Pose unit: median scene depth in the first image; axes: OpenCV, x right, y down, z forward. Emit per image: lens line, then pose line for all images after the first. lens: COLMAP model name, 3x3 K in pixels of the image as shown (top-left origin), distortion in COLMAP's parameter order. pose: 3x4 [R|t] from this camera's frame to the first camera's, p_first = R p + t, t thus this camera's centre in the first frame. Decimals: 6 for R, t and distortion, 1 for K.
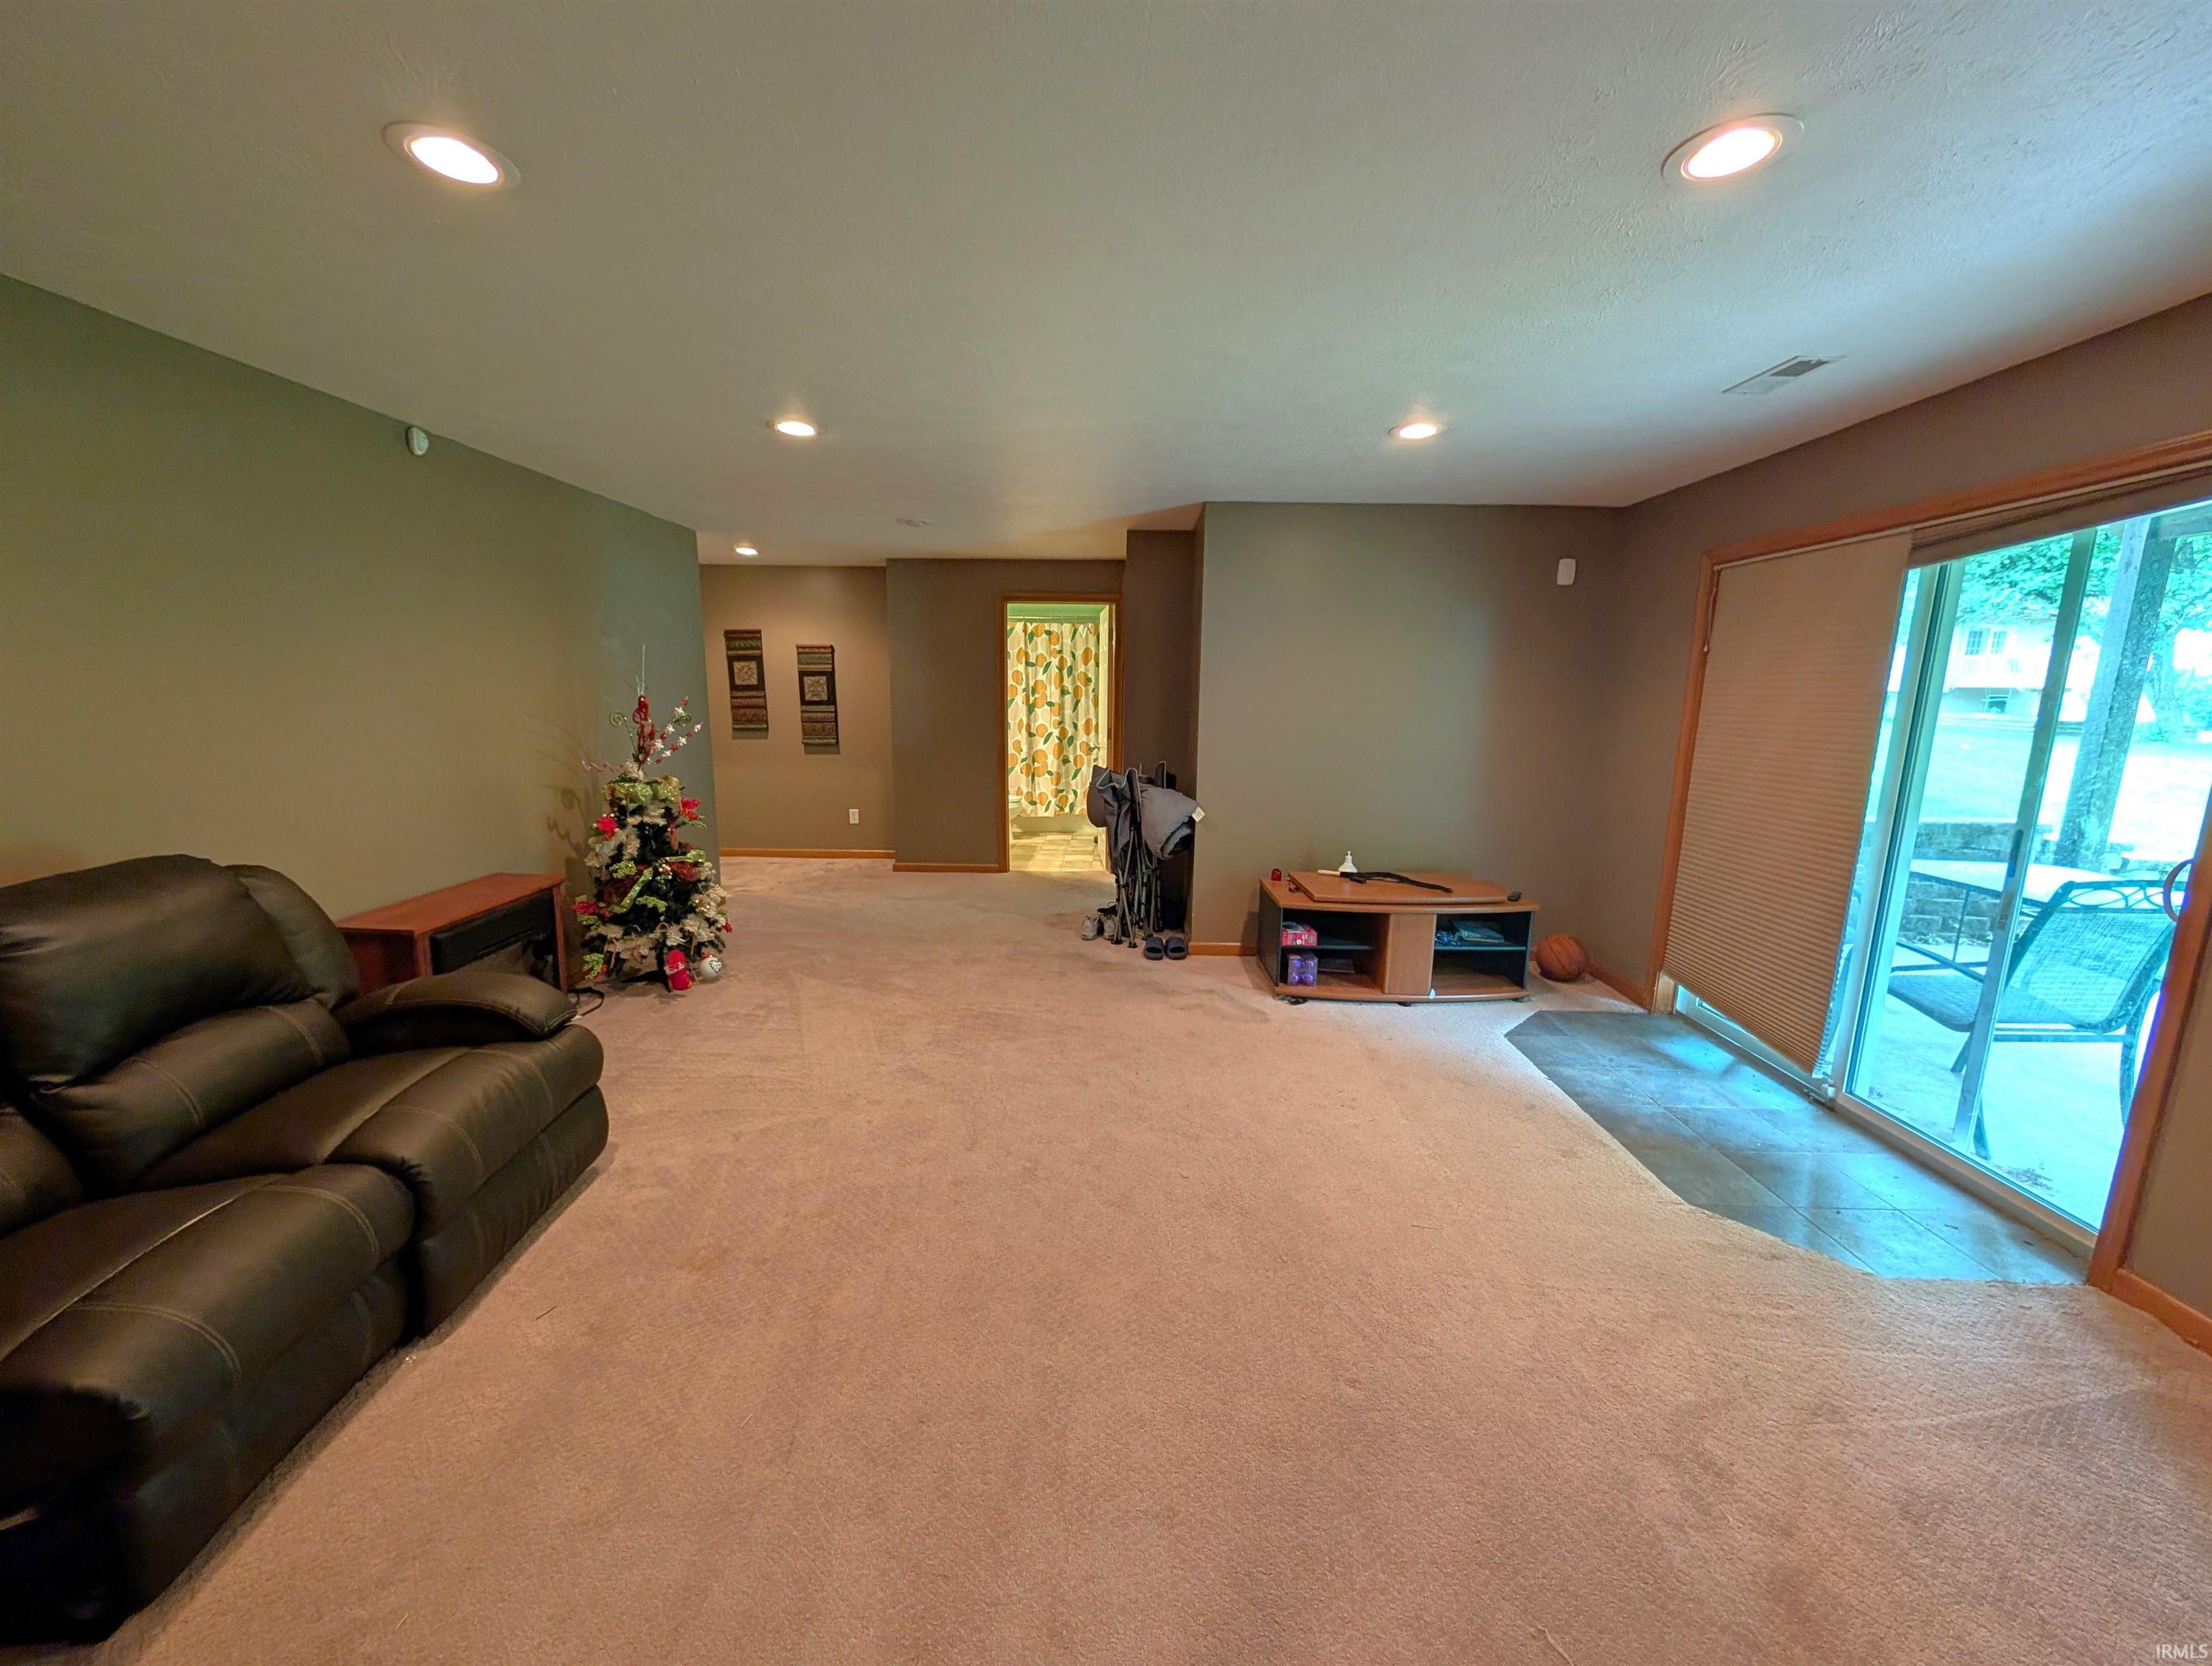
lens RADIAL K [[832.6, 0, 1107.5], [0, 832.6, 839.4], [0, 0, 1]] dist [0.000626, -0.000055]
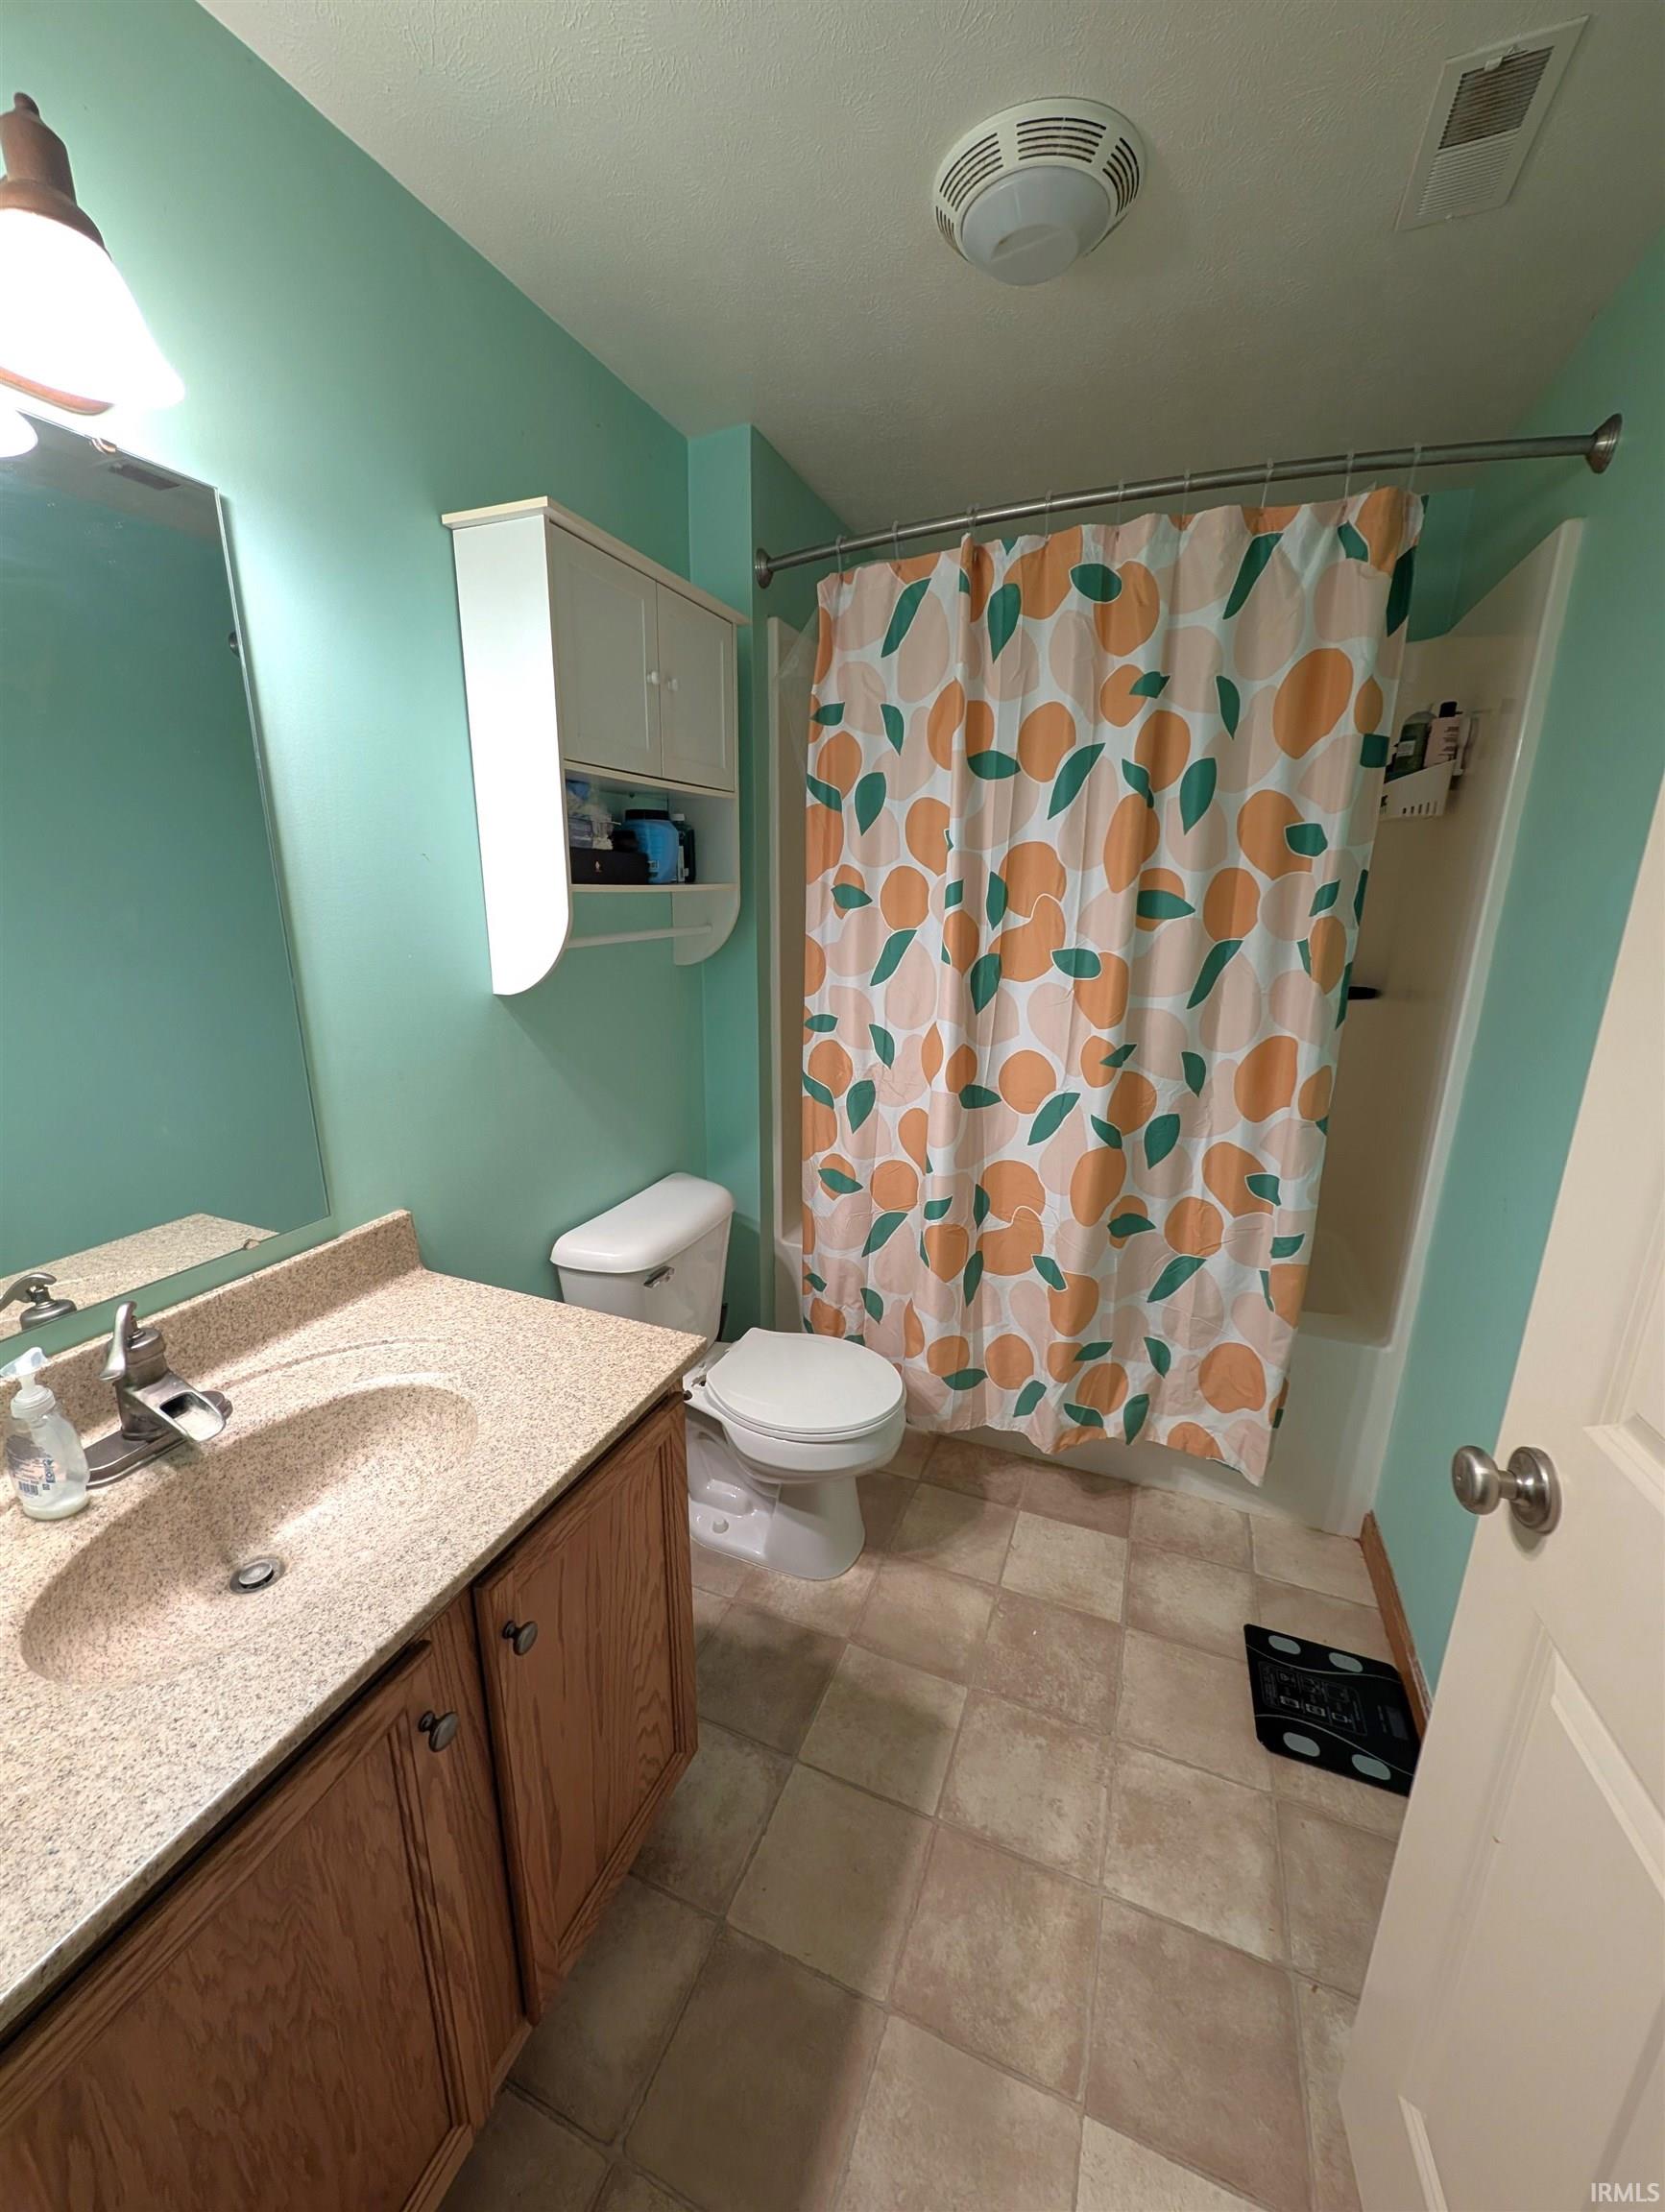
lens RADIAL K [[832.5, 0, 832.4], [0, 832.5, 1104.2], [0, 0, 1]] dist [0.000626, -0.000055]
pose [[0.937157, 0.084551, -0.338507, -0.052591], [-0.059001, 0.994625, 0.085090, -0.141418], [0.343882, -0.059771, 0.937109, 0.782945]]
